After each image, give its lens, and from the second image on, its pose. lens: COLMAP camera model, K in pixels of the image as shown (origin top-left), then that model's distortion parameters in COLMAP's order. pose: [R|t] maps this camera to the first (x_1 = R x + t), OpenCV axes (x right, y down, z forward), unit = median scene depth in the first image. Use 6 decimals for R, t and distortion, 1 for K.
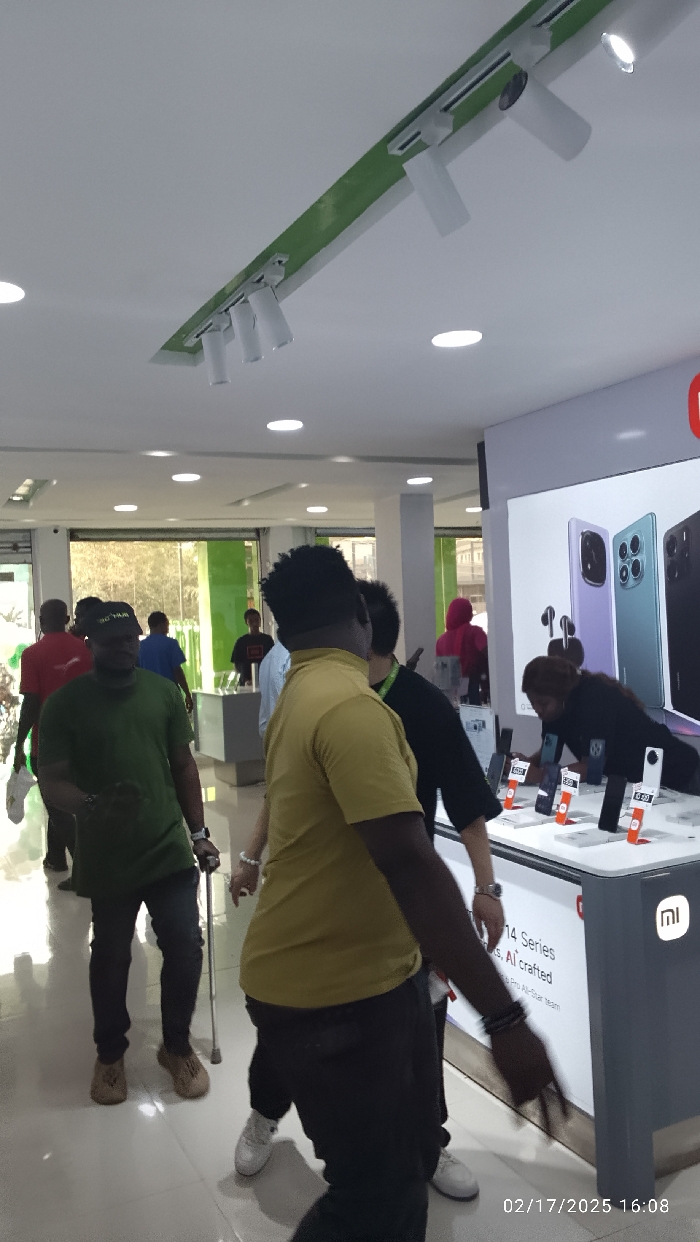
lens RADIAL K [[985.0, 0, 350.0], [0, 985.0, 621.0], [0, 0, 1]] dist [0.150915, -0.295764]
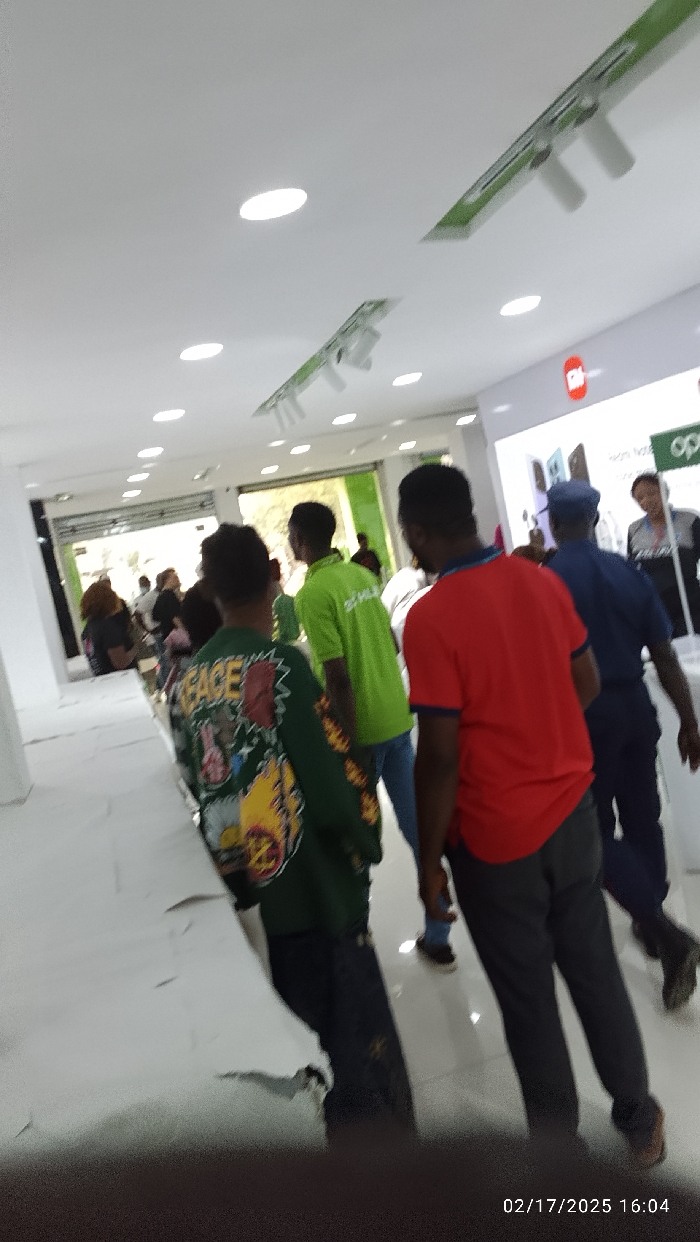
lens RADIAL K [[985.0, 0, 350.0], [0, 985.0, 621.0], [0, 0, 1]] dist [0.150915, -0.295764]
pose [[0.972531, -0.115824, -0.201909, 0.134836], [0.136142, 0.986612, 0.089786, -0.010741], [0.188807, -0.114808, 0.975280, -0.352657]]
